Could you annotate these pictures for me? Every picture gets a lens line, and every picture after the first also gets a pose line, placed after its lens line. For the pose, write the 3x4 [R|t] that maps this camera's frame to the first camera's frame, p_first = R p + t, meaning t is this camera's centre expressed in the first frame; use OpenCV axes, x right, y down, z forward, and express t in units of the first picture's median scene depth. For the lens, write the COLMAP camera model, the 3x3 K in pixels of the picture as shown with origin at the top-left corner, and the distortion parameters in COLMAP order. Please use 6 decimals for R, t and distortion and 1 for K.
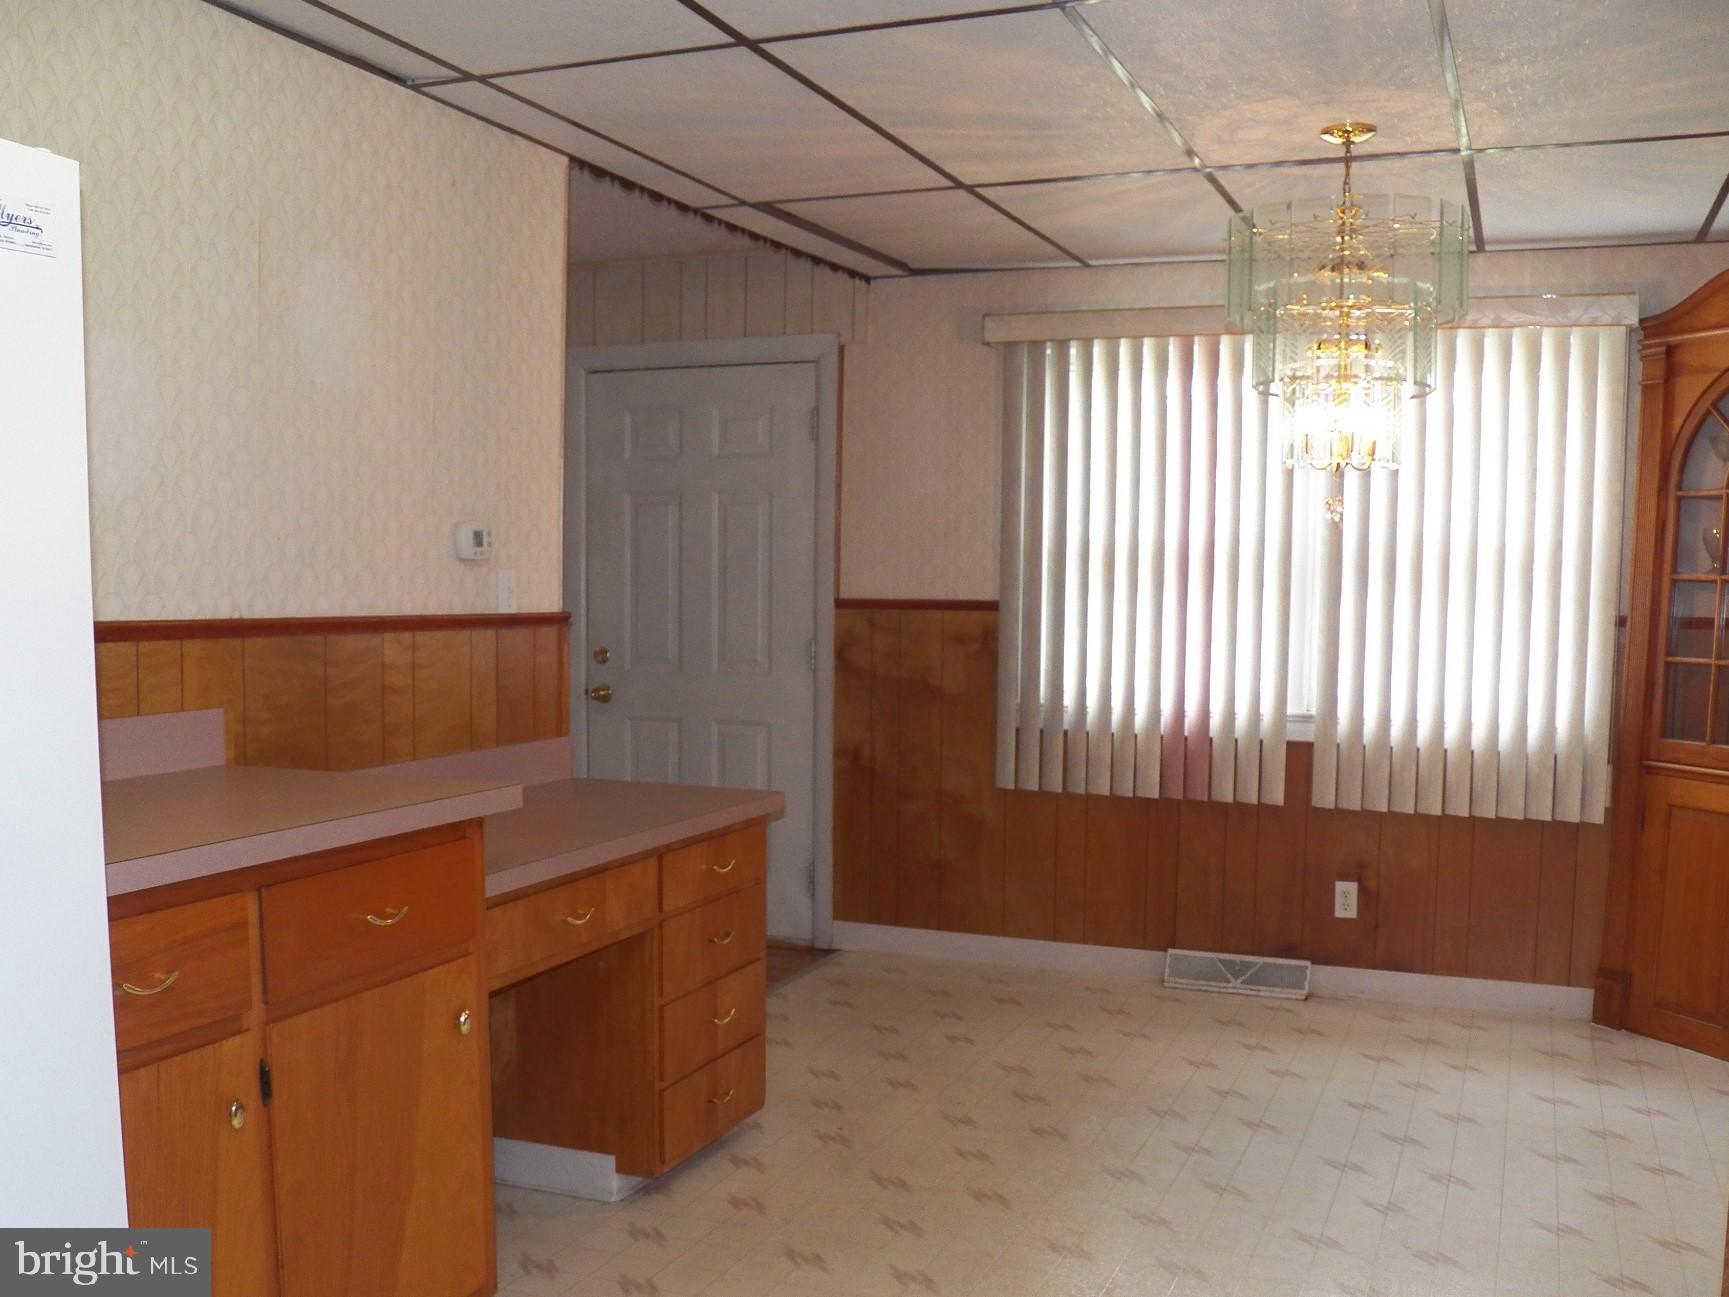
lens RADIAL K [[1729.7, 0, 869.7], [0, 1729.7, 720.1], [0, 0, 1]] dist [-0.126981, 0.171818]
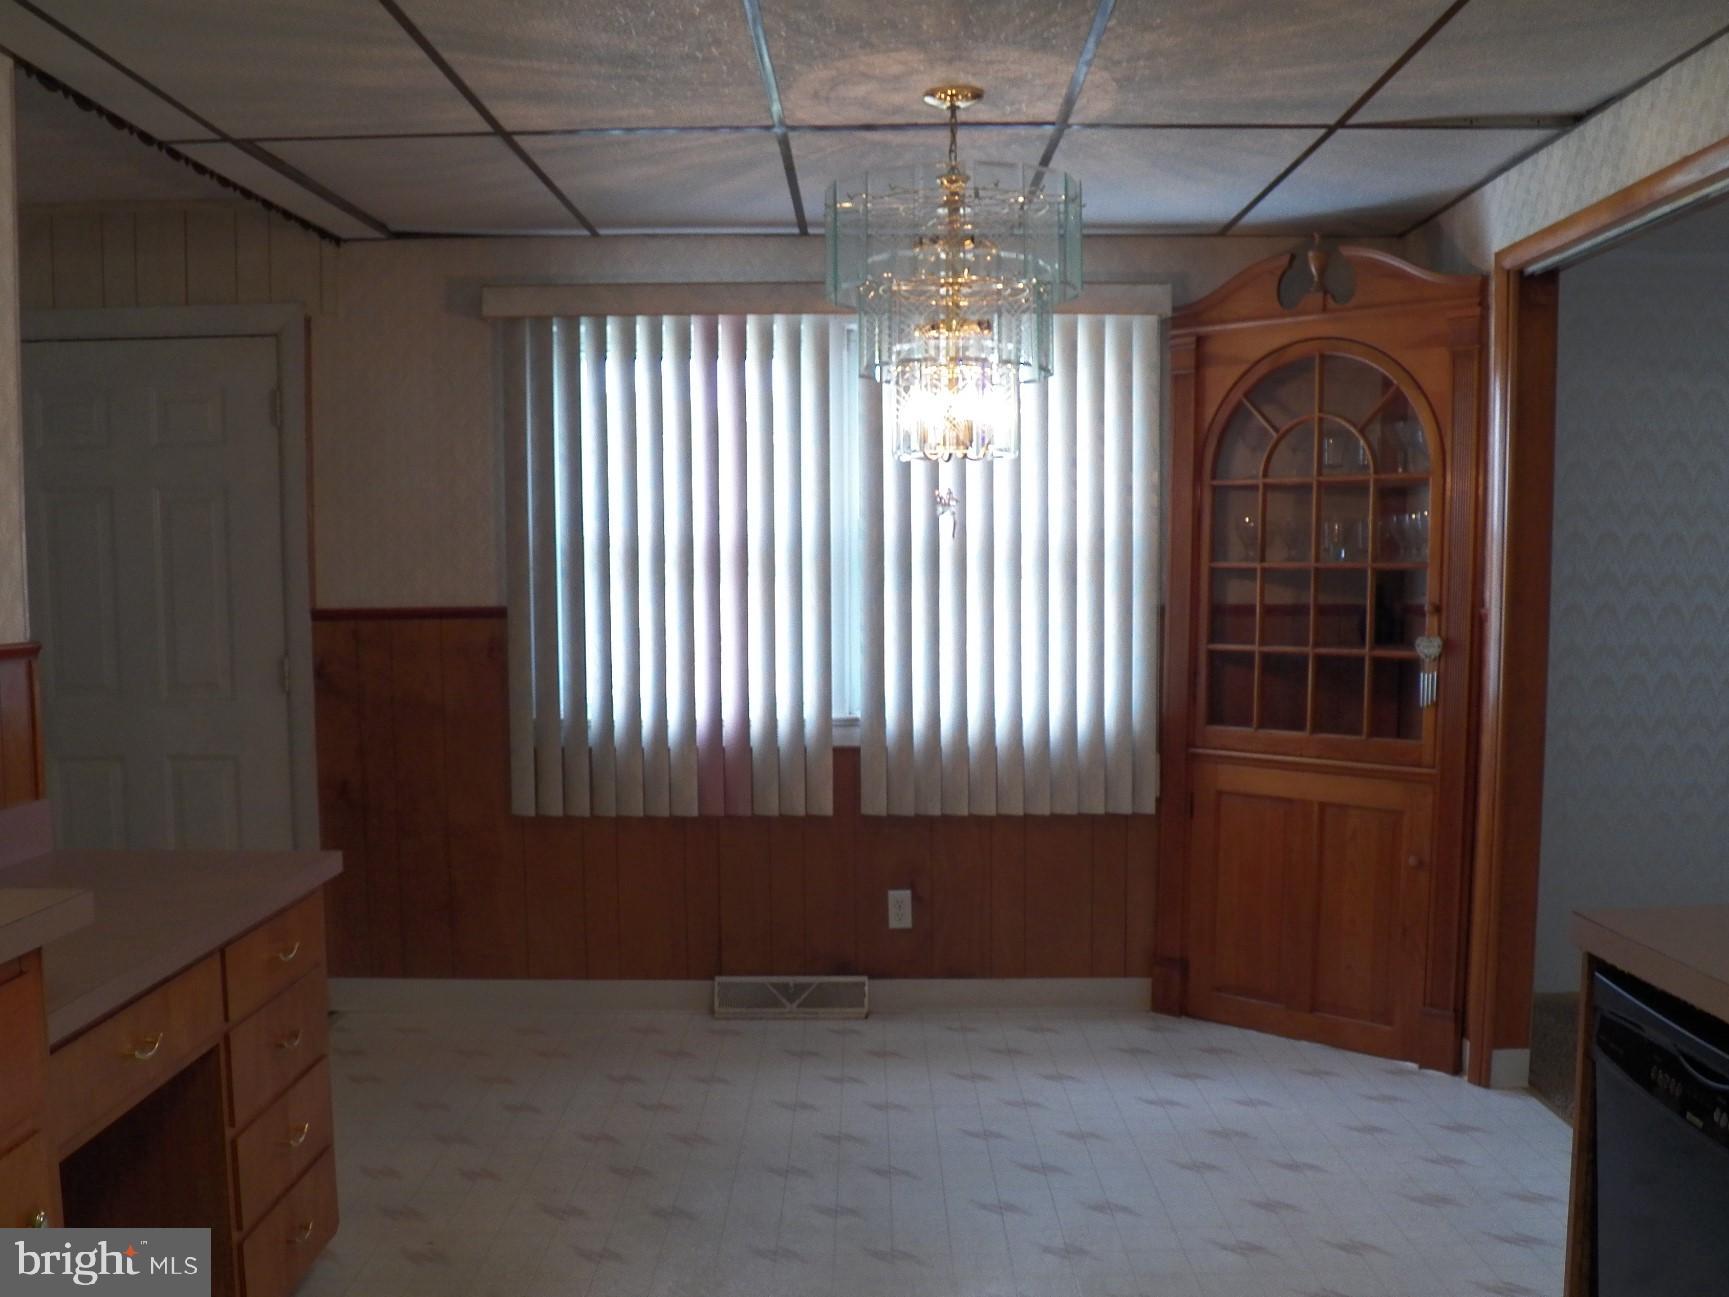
lens RADIAL K [[1729.7, 0, 869.7], [0, 1729.7, 720.1], [0, 0, 1]] dist [-0.126981, 0.171818]
pose [[0.929952, -0.051057, 0.364118, -0.087885], [0.048279, 0.998694, 0.016735, -0.018446], [-0.364497, 0.002017, 0.931203, 0.115103]]
